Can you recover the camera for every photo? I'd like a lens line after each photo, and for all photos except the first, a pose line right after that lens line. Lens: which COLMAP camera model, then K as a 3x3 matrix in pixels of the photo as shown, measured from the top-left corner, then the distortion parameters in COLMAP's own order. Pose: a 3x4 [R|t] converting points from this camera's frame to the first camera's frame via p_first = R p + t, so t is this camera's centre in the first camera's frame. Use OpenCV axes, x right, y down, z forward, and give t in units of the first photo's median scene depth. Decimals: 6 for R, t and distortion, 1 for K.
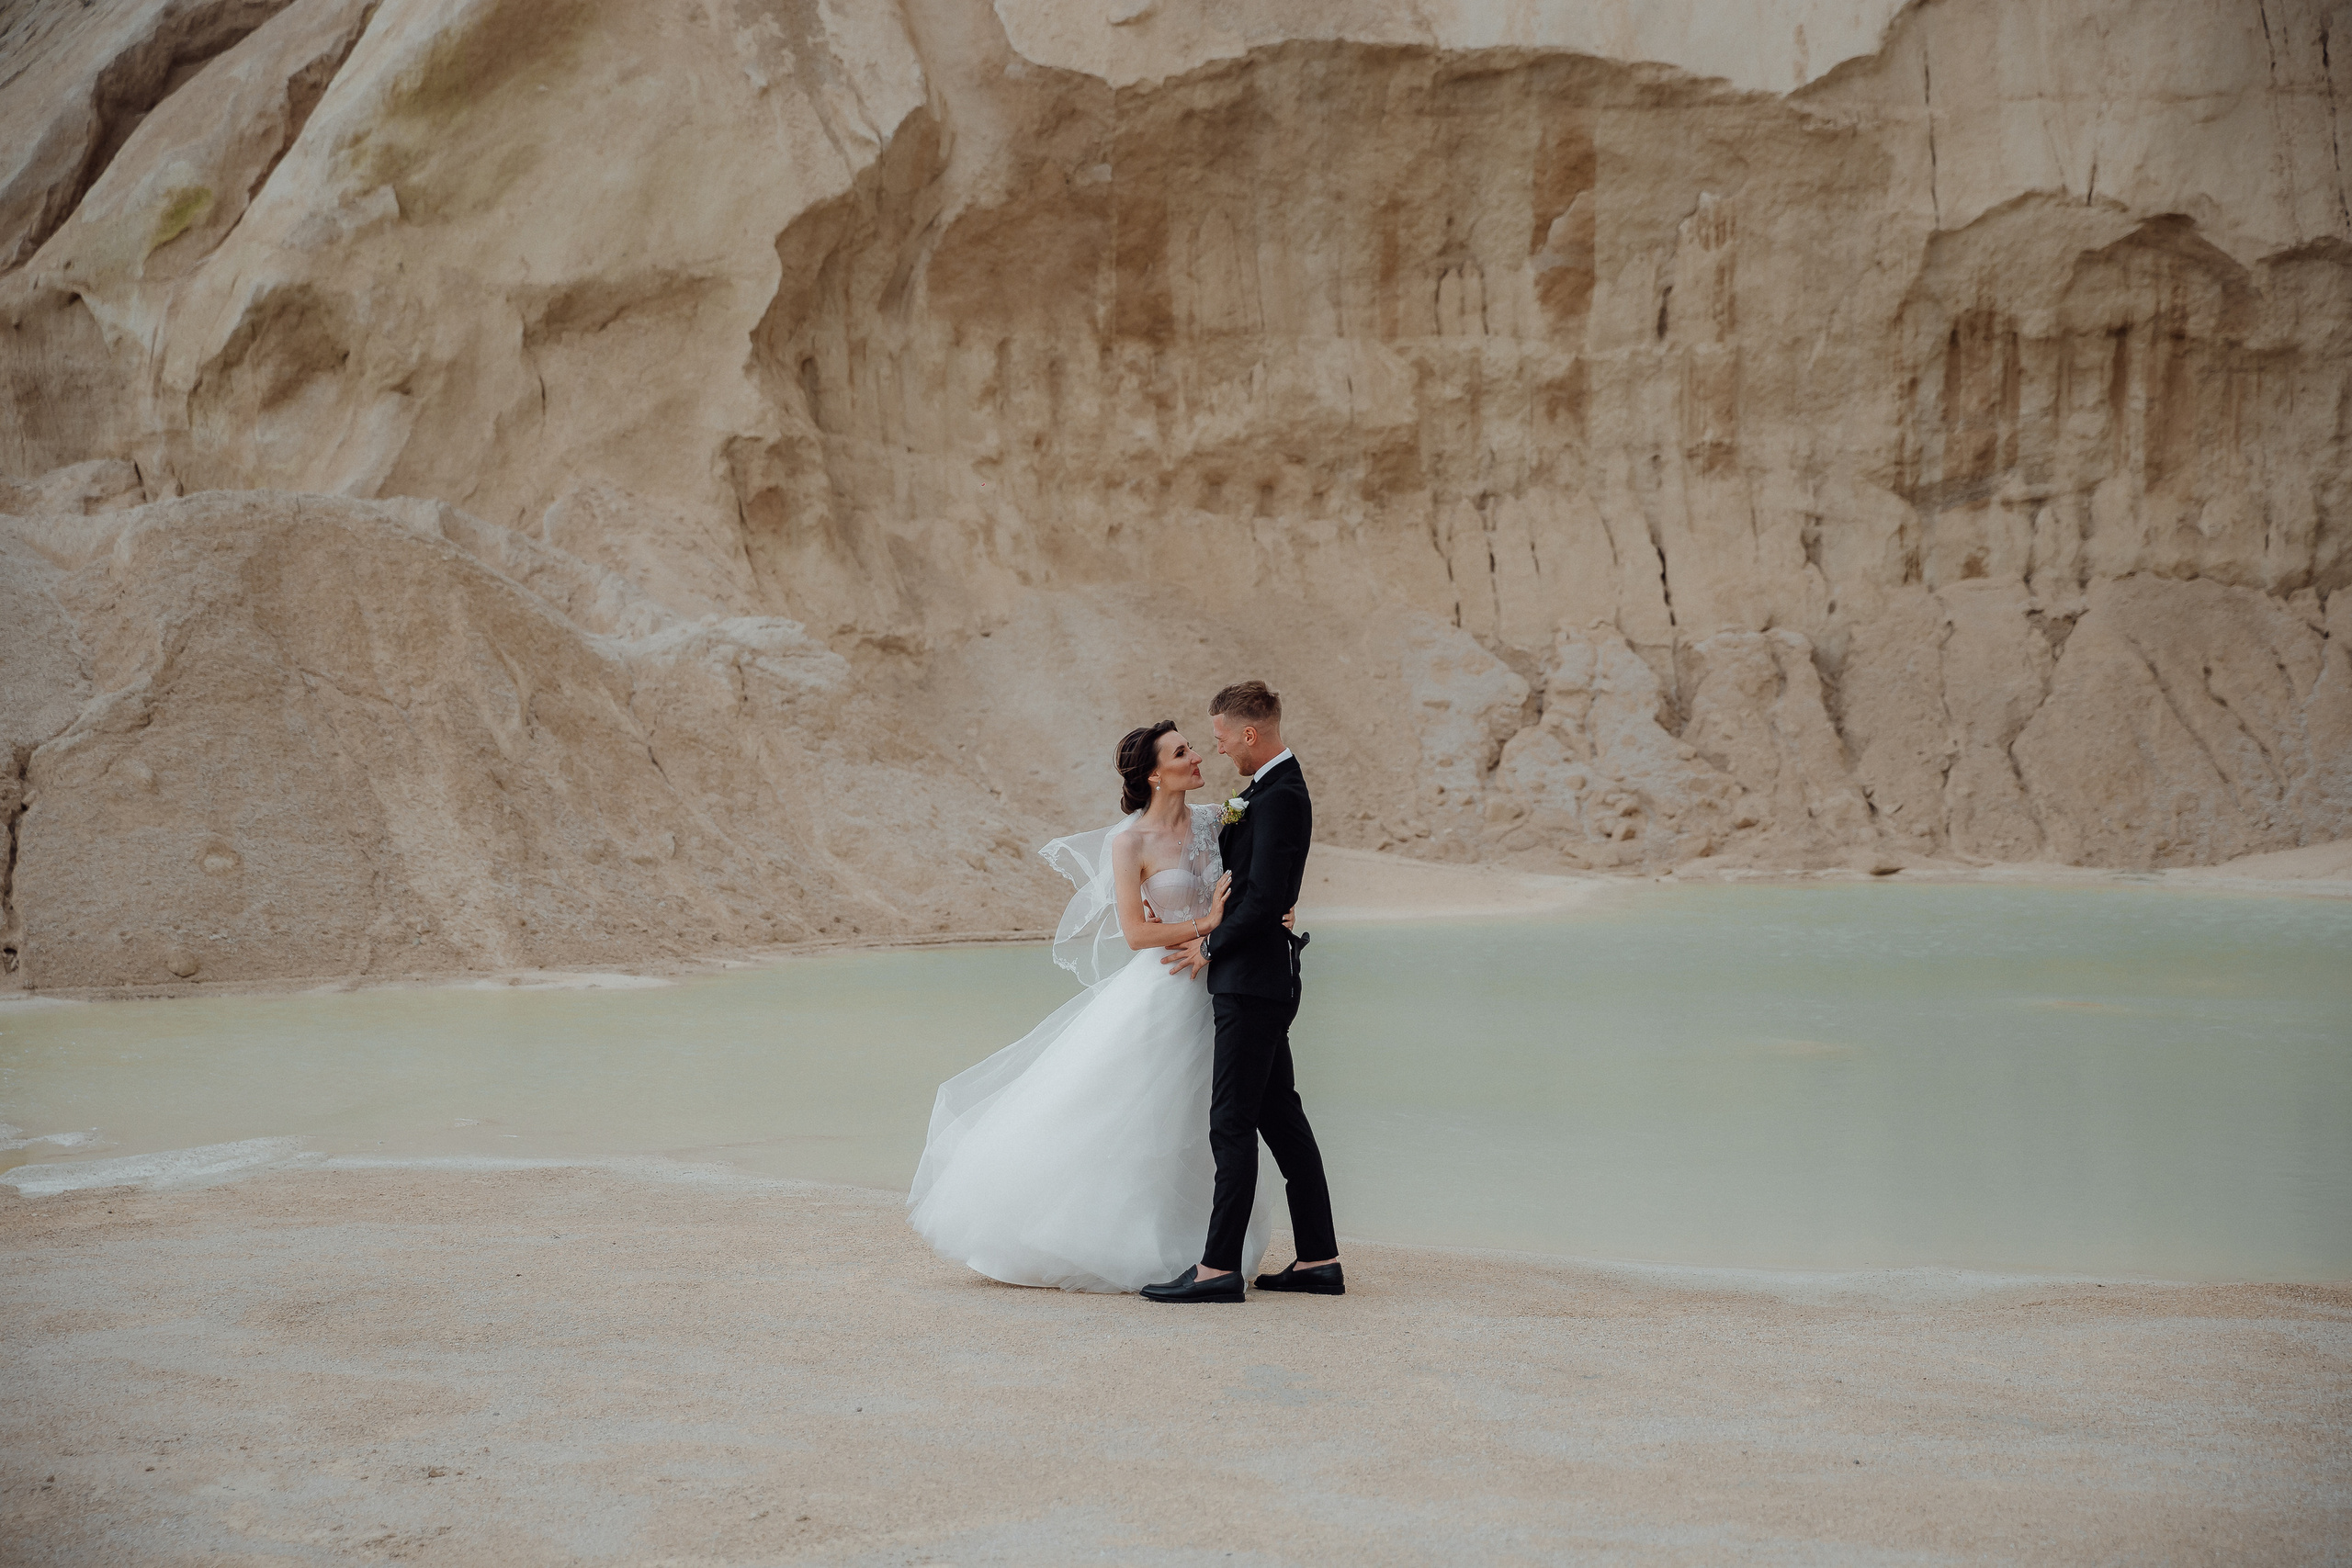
lens RADIAL K [[4399.5, 0, 1176.0], [0, 4399.5, 784.0], [0, 0, 1]] dist [0.235140, 0.060428]
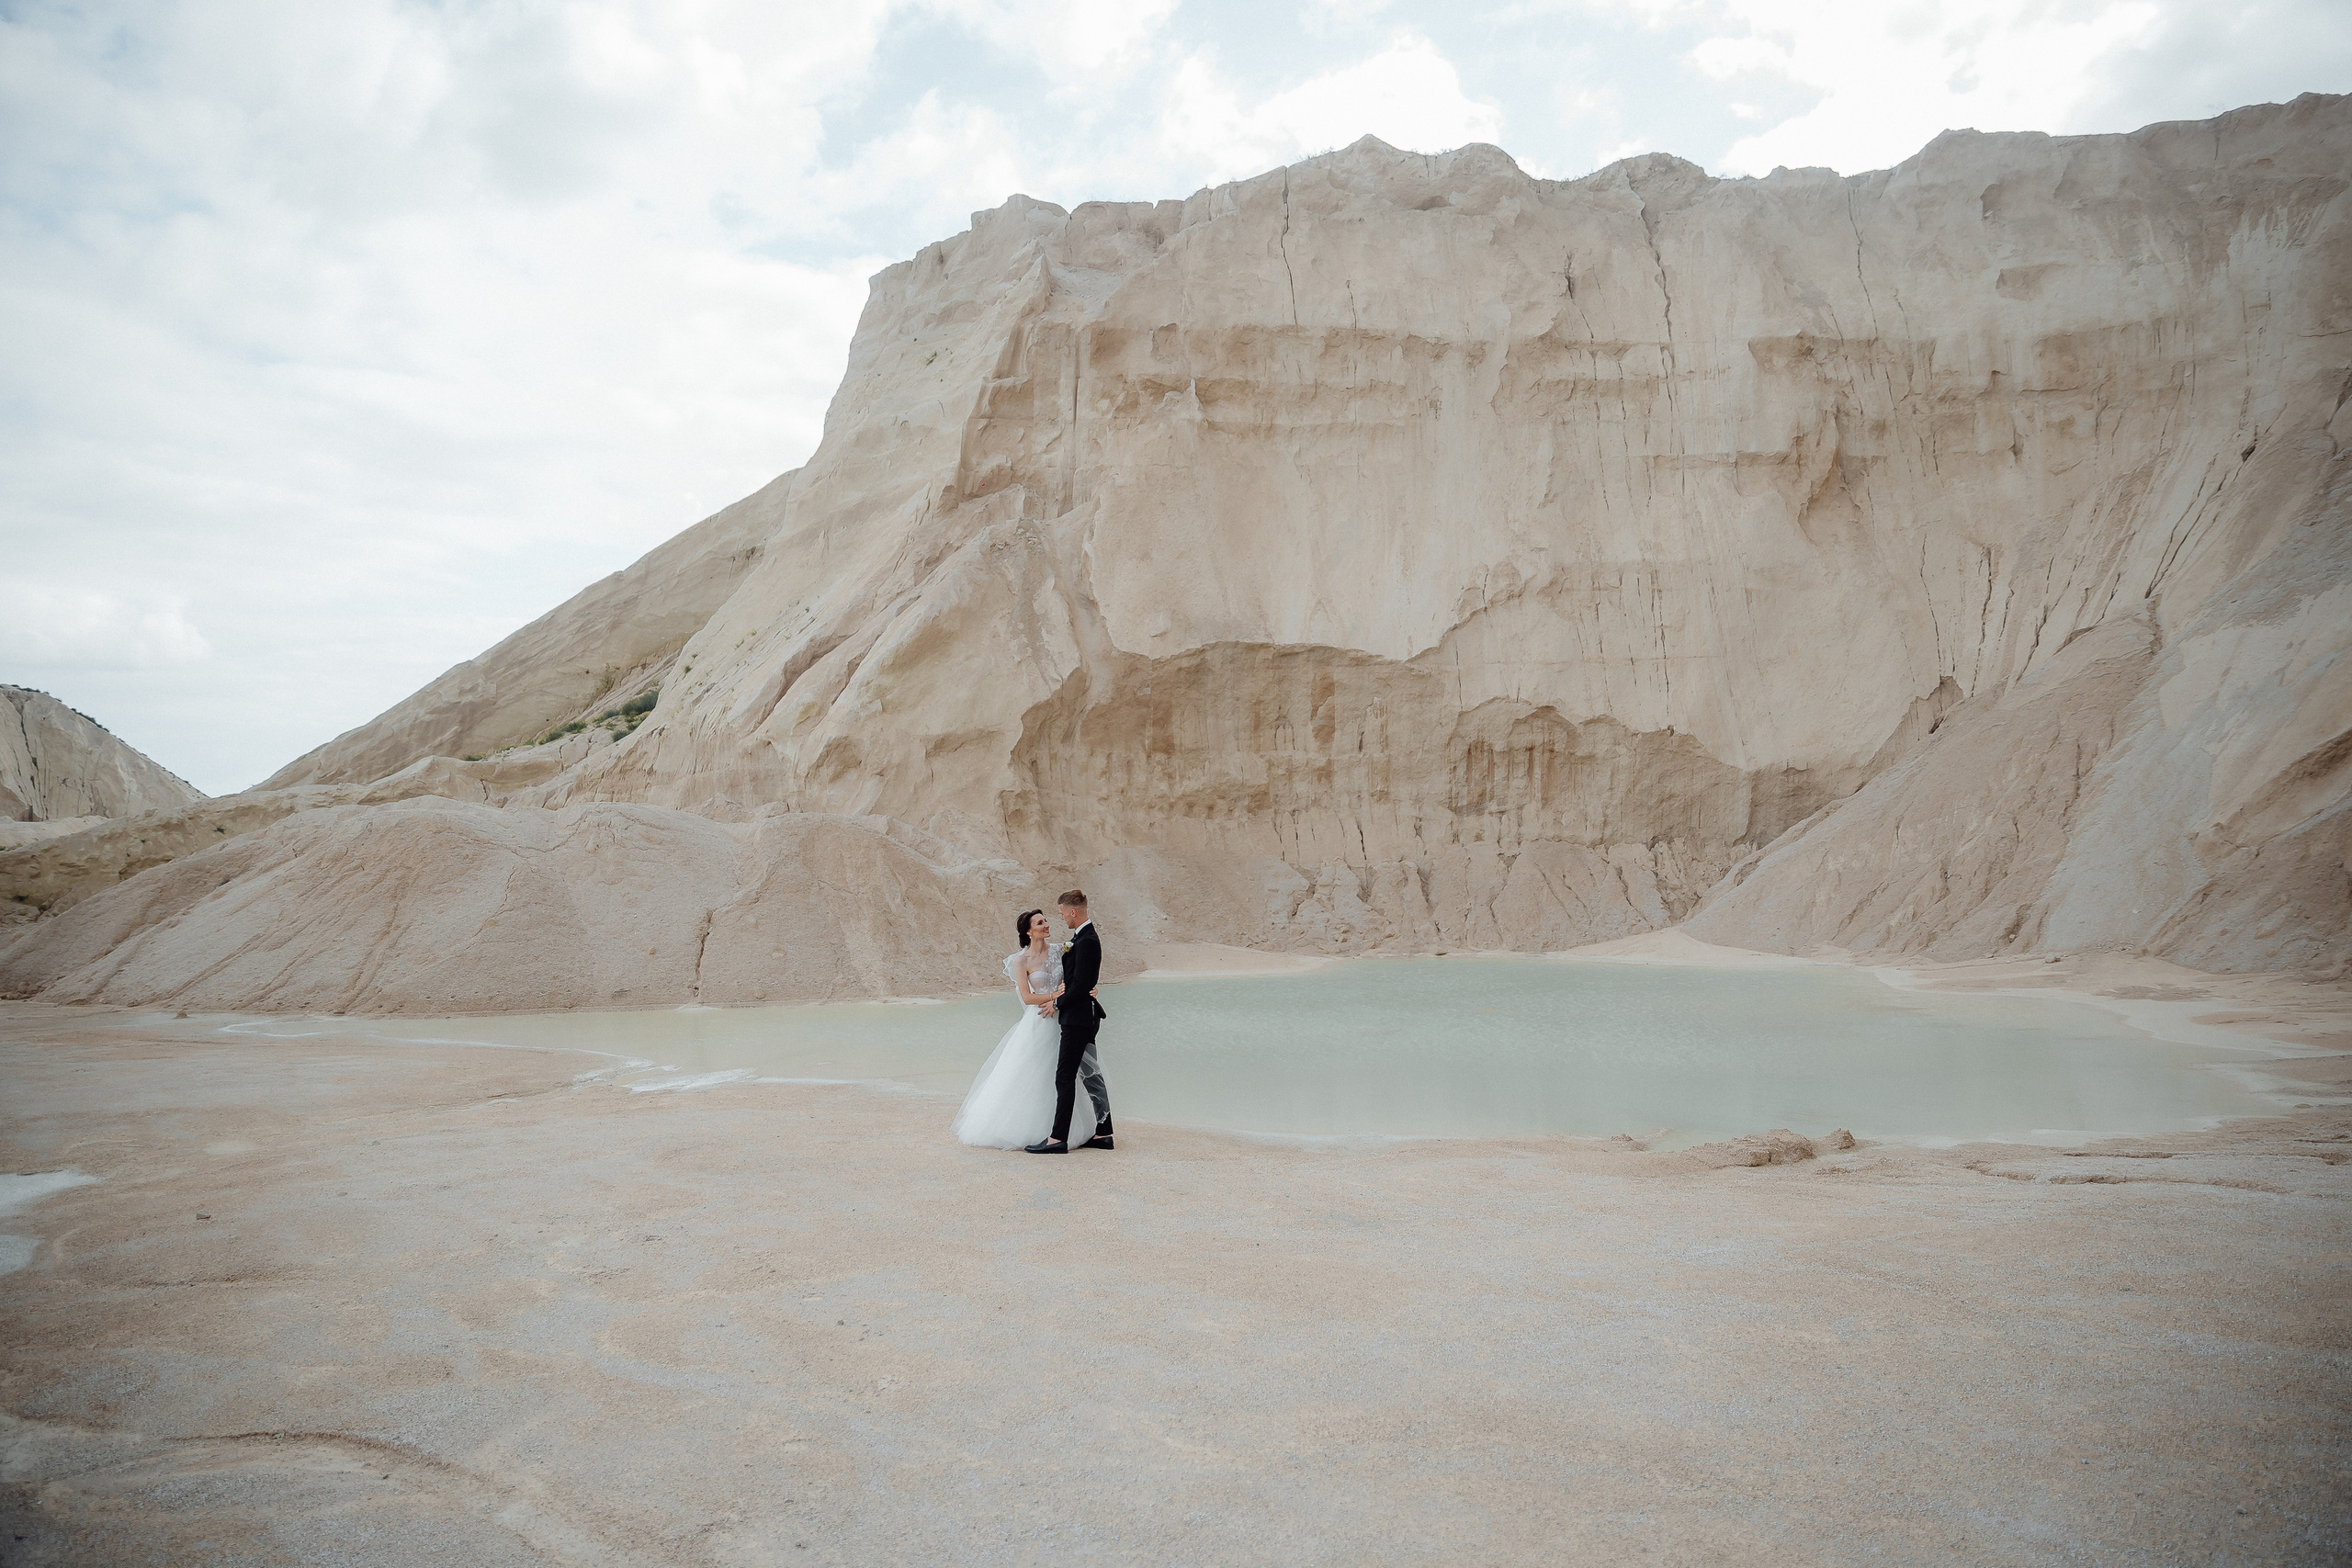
lens RADIAL K [[1591.5, 0, 1174.7], [0, 1591.5, 783.2], [0, 0, 1]] dist [-0.113826, 0.091625]
pose [[0.999107, -0.006566, -0.041745, 0.039134], [0.003111, 0.996602, -0.082305, -0.003898], [0.042143, 0.082101, 0.995733, 0.050060]]
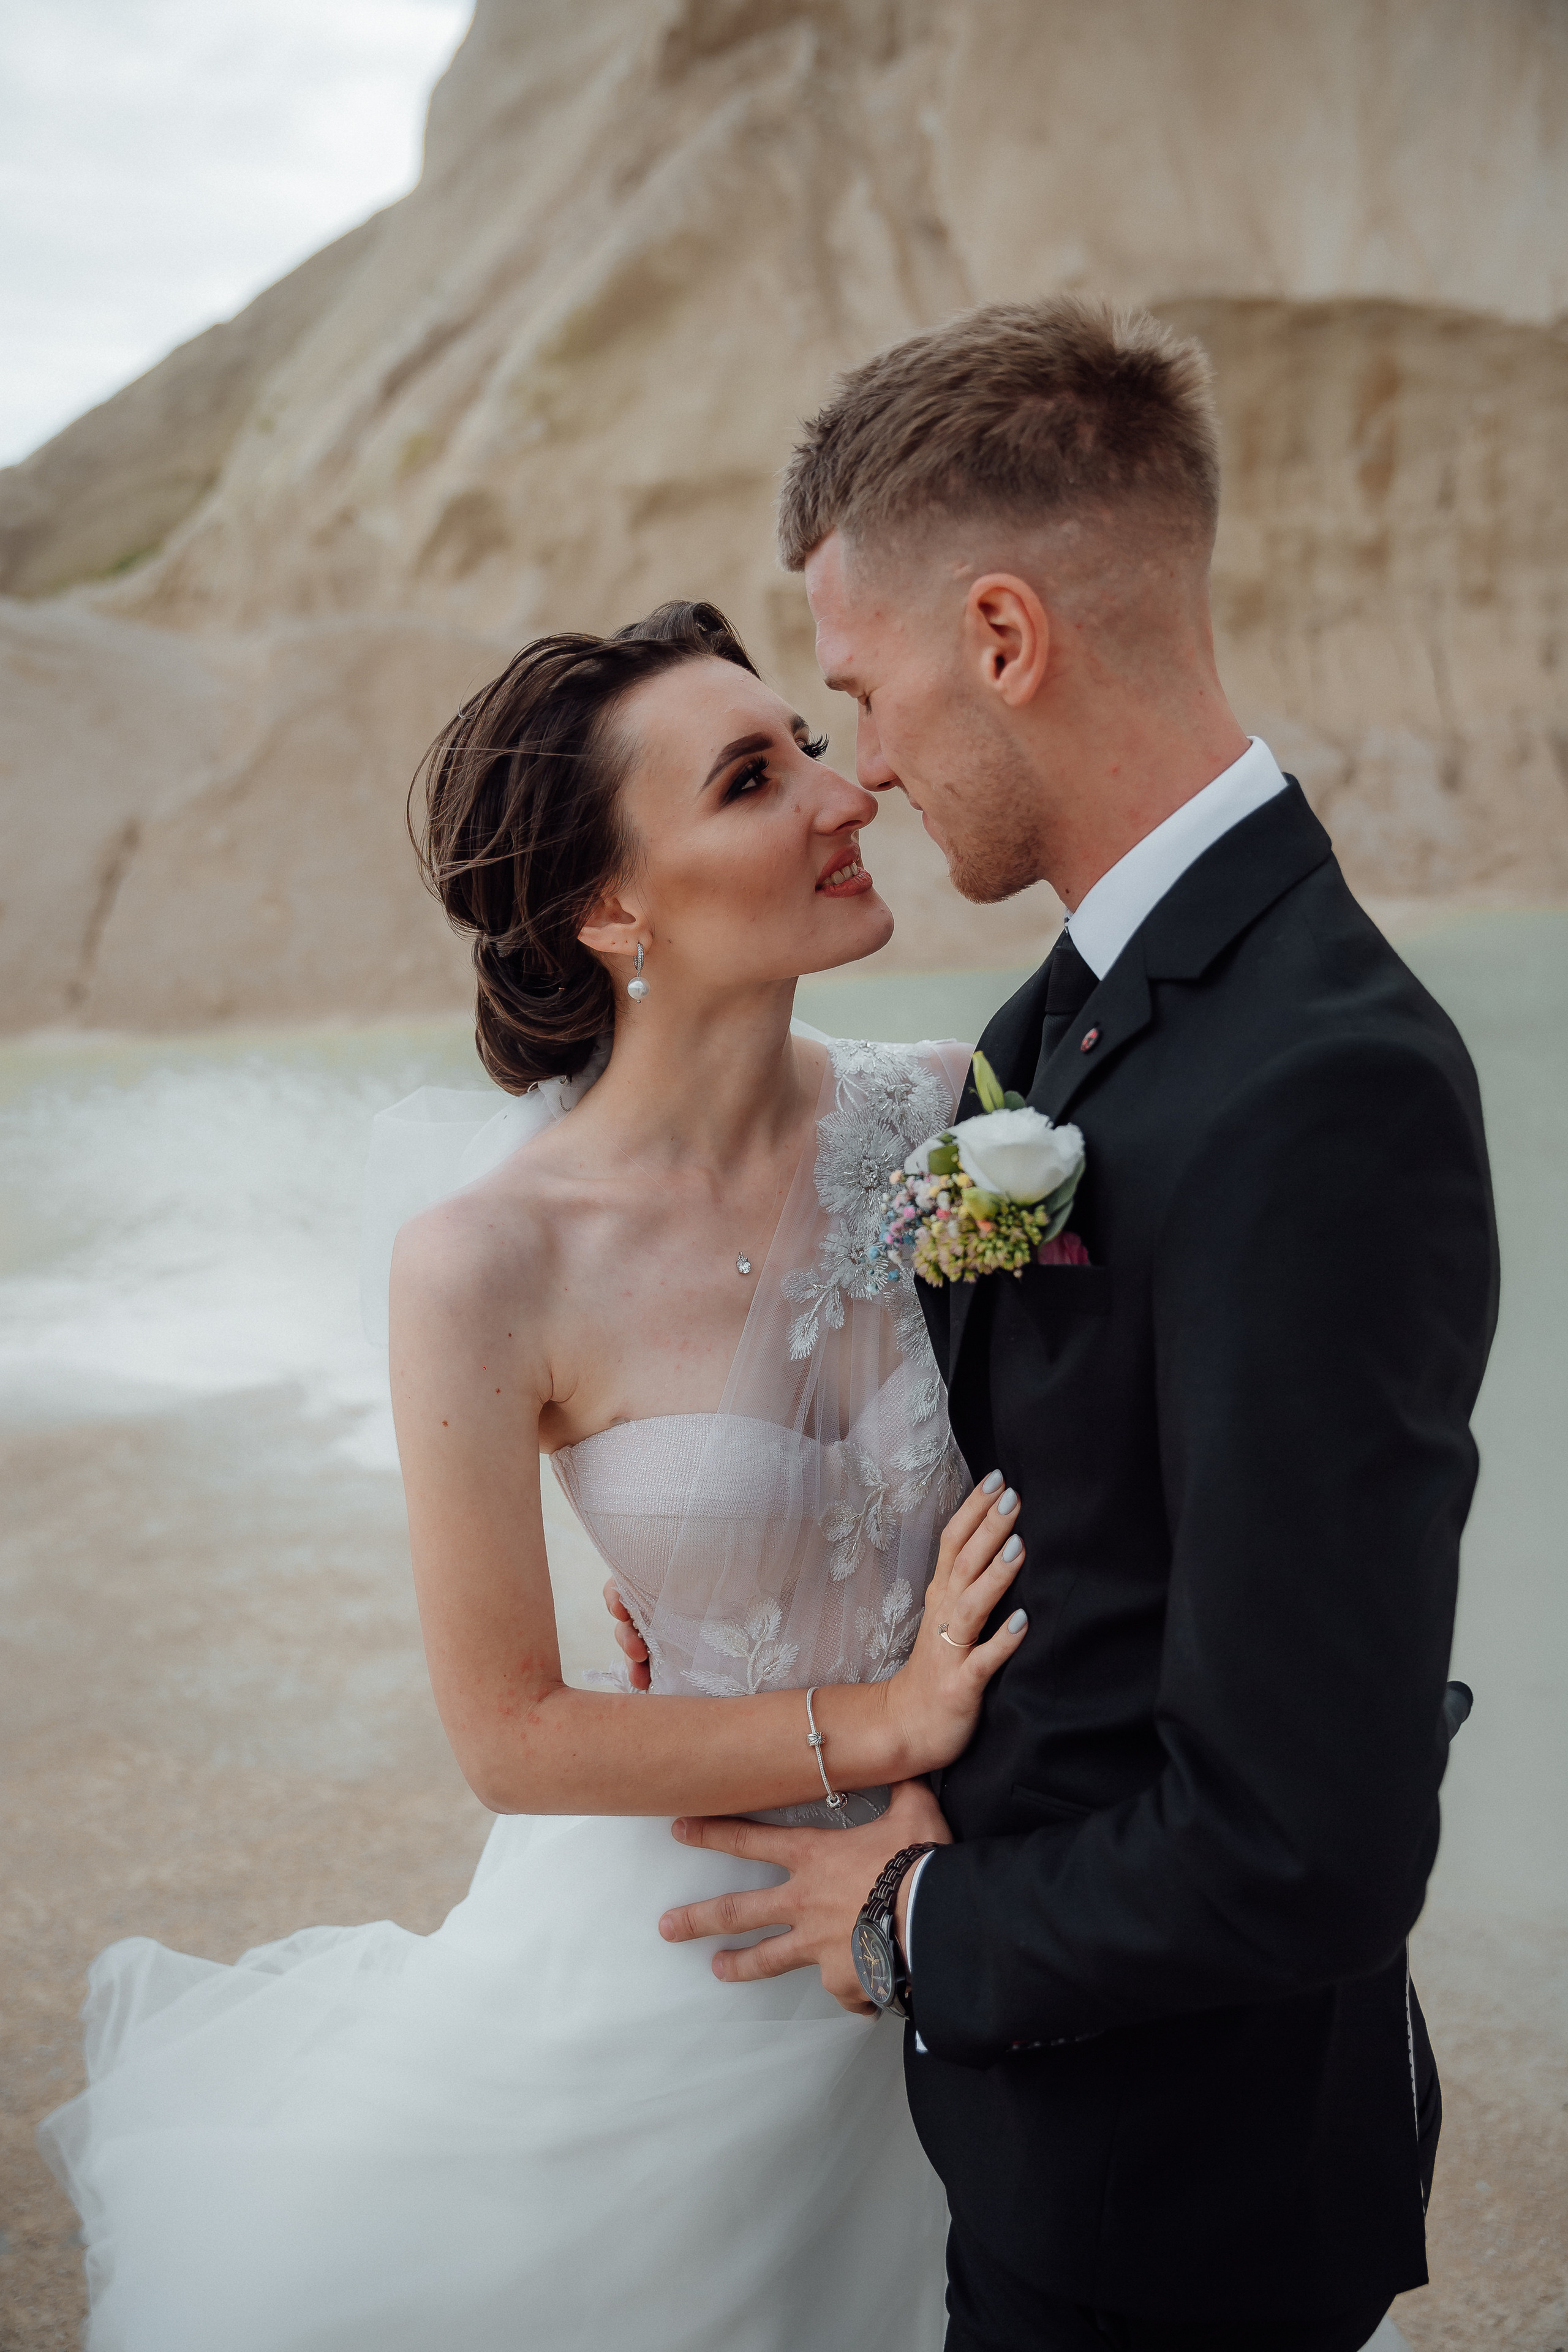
lens RADIAL K [[1968.1, 0, 784.0], [0, 1968.1, 1176.0], [0, 0, 1]] dist [-0.000143, 0.001361]
pose [[0.986851, 0.017257, -0.160706, 0.006576], [0.010807, 0.985014, 0.172138, -0.001785], [0.161268, -0.171611, 0.971875, 0.328306]]
